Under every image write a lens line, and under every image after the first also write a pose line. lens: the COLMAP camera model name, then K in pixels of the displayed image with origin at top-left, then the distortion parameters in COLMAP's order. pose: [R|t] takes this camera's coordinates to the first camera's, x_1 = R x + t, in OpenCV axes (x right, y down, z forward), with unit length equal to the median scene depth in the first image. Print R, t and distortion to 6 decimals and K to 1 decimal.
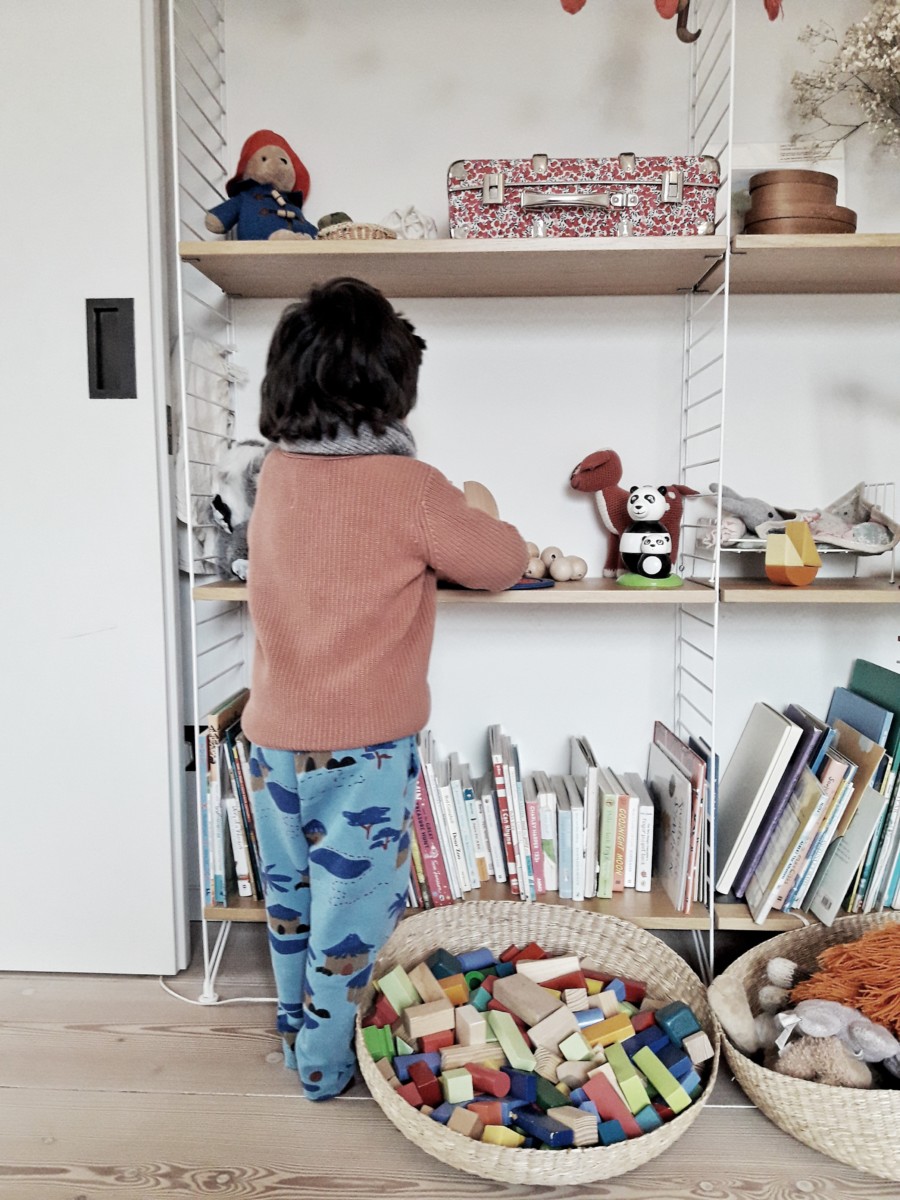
lens RADIAL K [[1021.1, 0, 450.0], [0, 1021.1, 600.0], [0, 0, 1]] dist [0.119825, -0.370913]
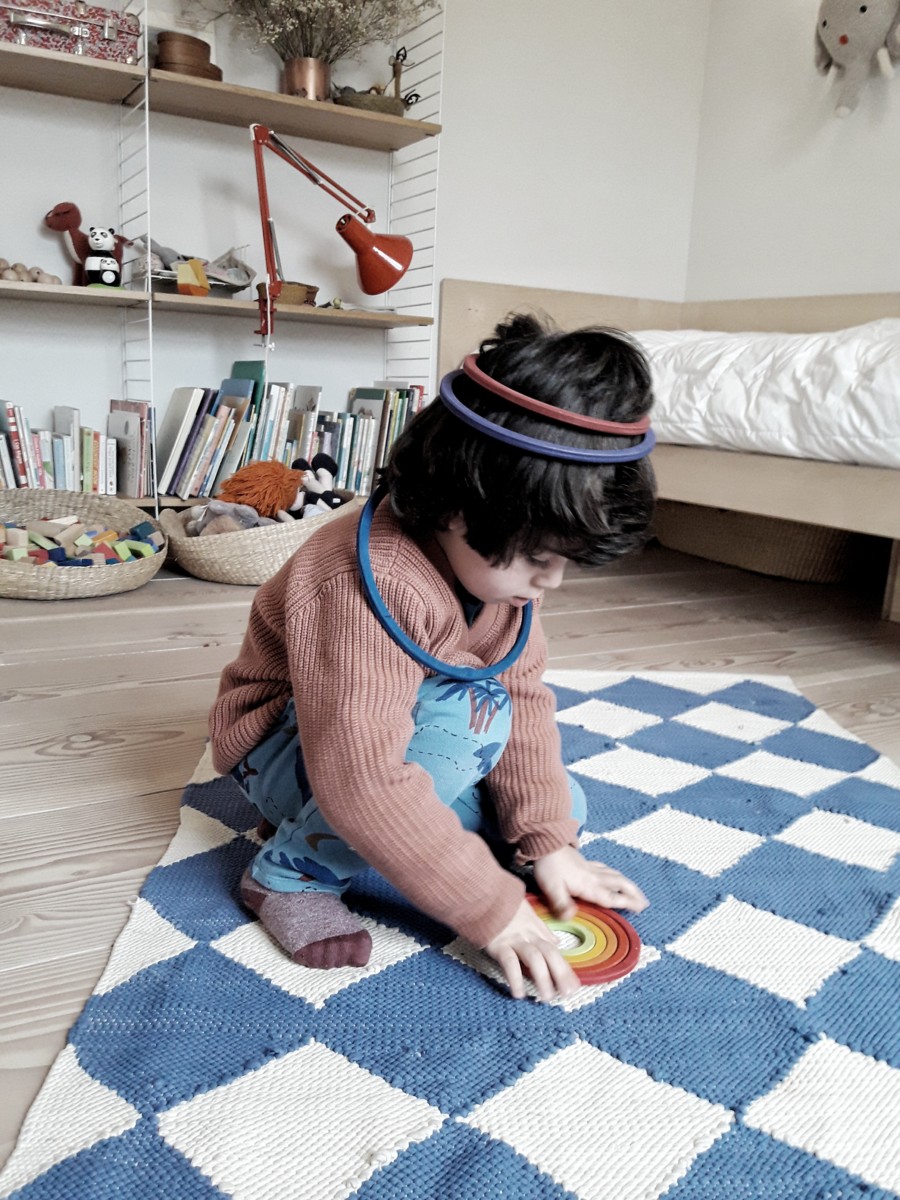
lens RADIAL K [[1023.5, 0, 450.0], [0, 1023.5, 600.0], [0, 0, 1]] dist [0.085573, -0.098273]
pose [[0.845267, -0.073294, 0.529294, -0.243158], [0.014310, 0.993298, 0.114695, 0.284666], [-0.534153, -0.089373, 0.840650, -0.683361]]
